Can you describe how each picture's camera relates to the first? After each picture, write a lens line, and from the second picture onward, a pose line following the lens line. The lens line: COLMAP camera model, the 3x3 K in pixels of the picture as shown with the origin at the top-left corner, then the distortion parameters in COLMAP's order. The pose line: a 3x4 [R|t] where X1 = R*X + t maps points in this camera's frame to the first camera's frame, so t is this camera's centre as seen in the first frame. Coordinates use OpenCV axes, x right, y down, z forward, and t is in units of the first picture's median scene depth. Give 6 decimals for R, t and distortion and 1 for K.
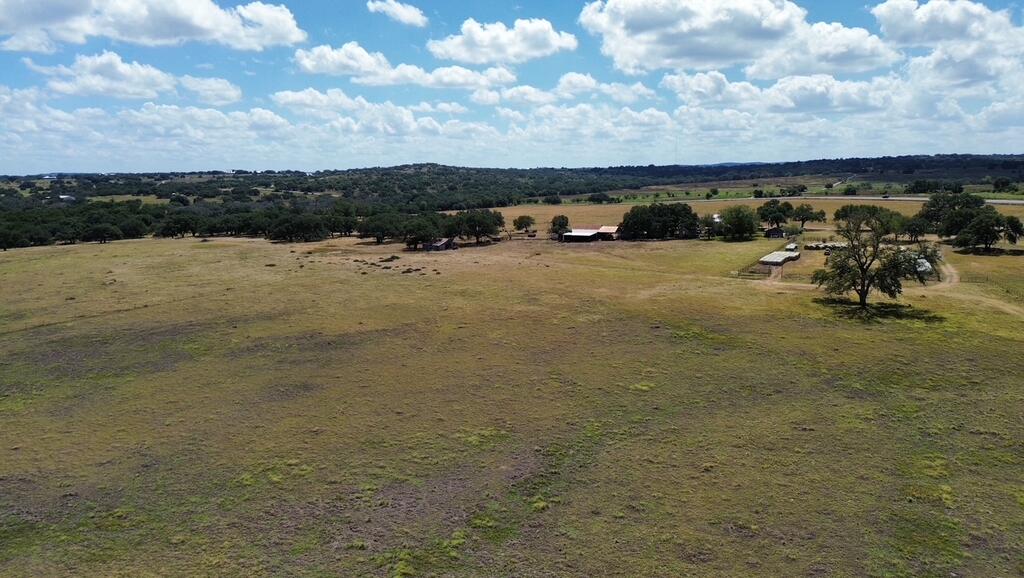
lens RADIAL K [[726.0, 0, 516.2], [0, 726.0, 278.9], [0, 0, 1]] dist [0.058769, -0.058096]
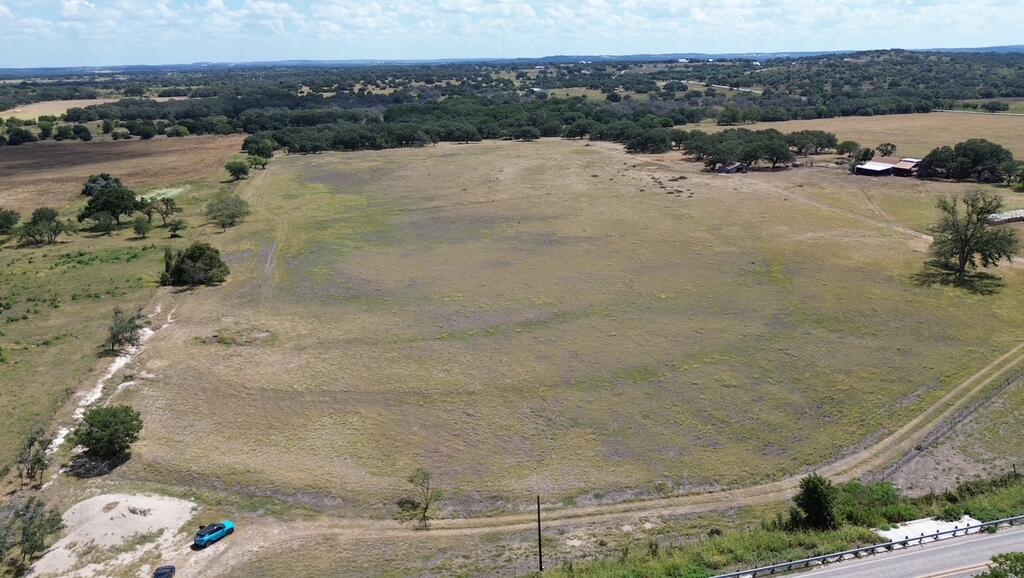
lens RADIAL K [[726.0, 0, 514.8], [0, 726.0, 299.2], [0, 0, 1]] dist [0.058769, -0.058096]
pose [[0.815471, 0.182949, -0.549123, 0.376952], [-0.079681, 0.975182, 0.206568, -0.072127], [0.573287, -0.124695, 0.809811, -0.238017]]
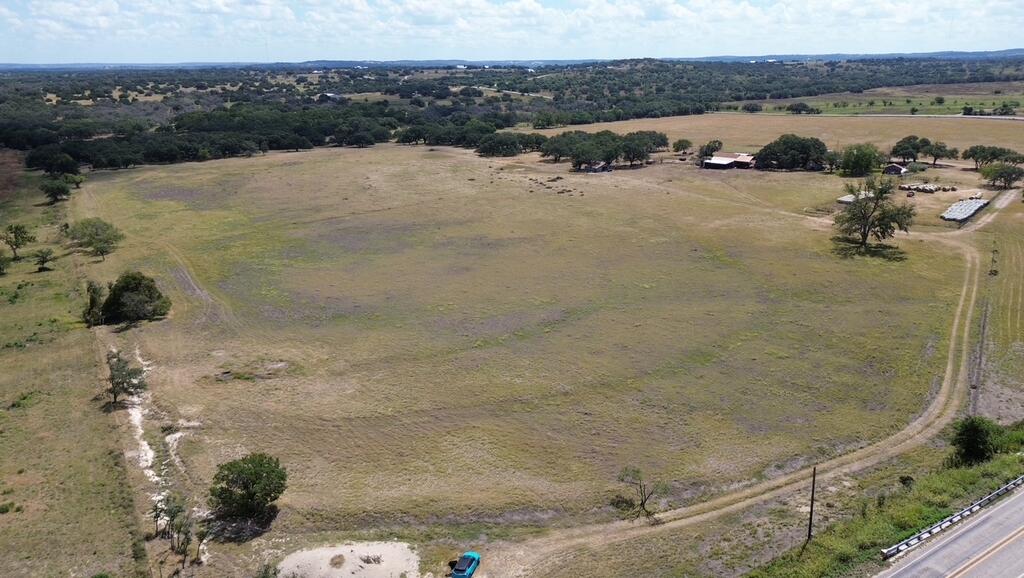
lens RADIAL K [[731.5, 0, 515.6], [0, 731.5, 283.5], [0, 0, 1]] dist [0.054063, -0.050566]
pose [[0.954213, 0.090592, -0.285081, 0.175261], [-0.045993, 0.986138, 0.159425, -0.056150], [0.295572, -0.139014, 0.945152, -0.345818]]
